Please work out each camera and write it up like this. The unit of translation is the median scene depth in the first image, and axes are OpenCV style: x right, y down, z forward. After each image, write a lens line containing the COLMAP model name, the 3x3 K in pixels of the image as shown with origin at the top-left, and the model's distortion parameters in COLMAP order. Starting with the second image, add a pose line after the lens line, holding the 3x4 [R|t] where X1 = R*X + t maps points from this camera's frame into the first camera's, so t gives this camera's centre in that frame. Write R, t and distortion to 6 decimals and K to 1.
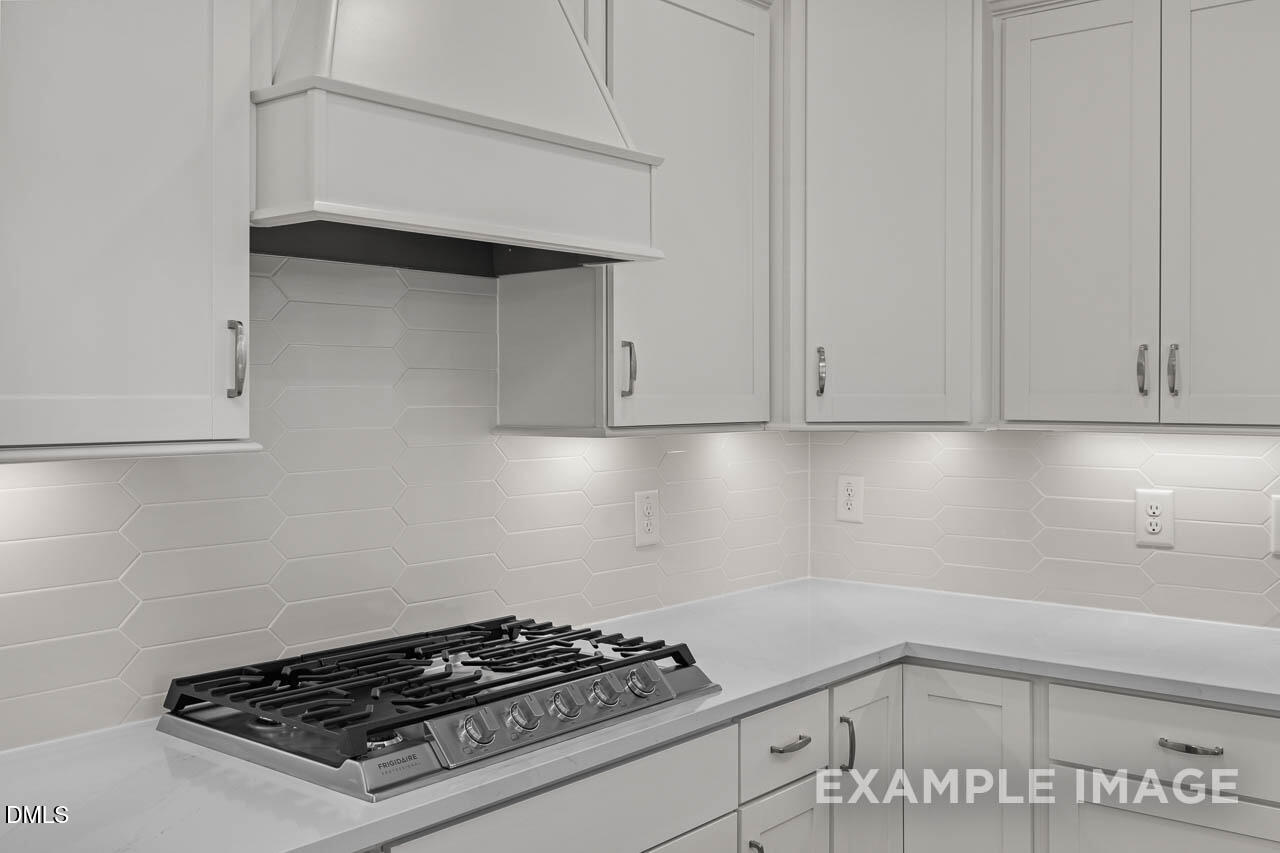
lens RADIAL K [[1194.1, 0, 640.0], [0, 1194.1, 426.5], [0, 0, 1]] dist [0.001422, -0.000552]
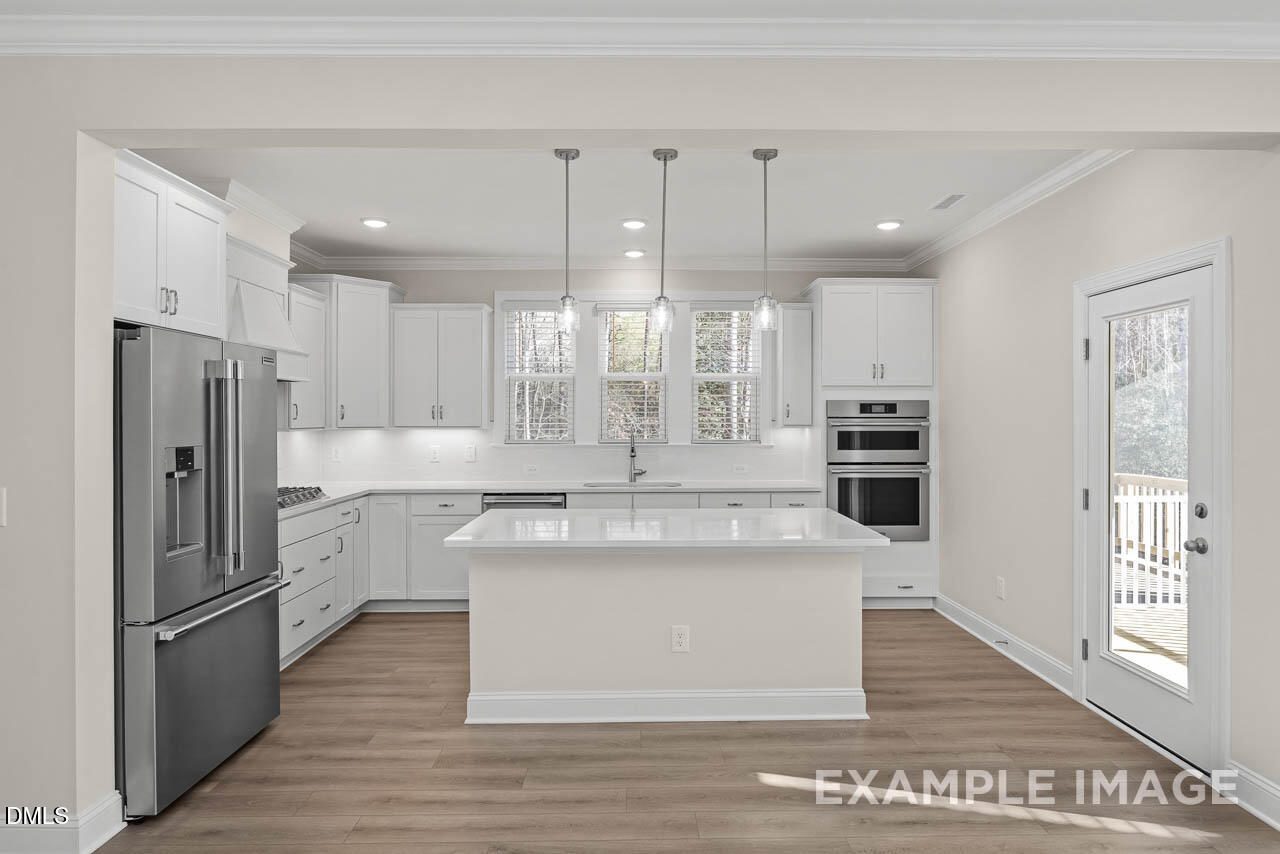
lens RADIAL K [[736.0, 0, 640.0], [0, 736.0, 427.0], [0, 0, 1]] dist [-0.002693, -0.000751]
pose [[0.771540, -0.007056, 0.636141, -0.549436], [0.016826, 0.999815, -0.009317, 0.031584], [-0.635958, 0.017892, 0.771516, -1.196566]]
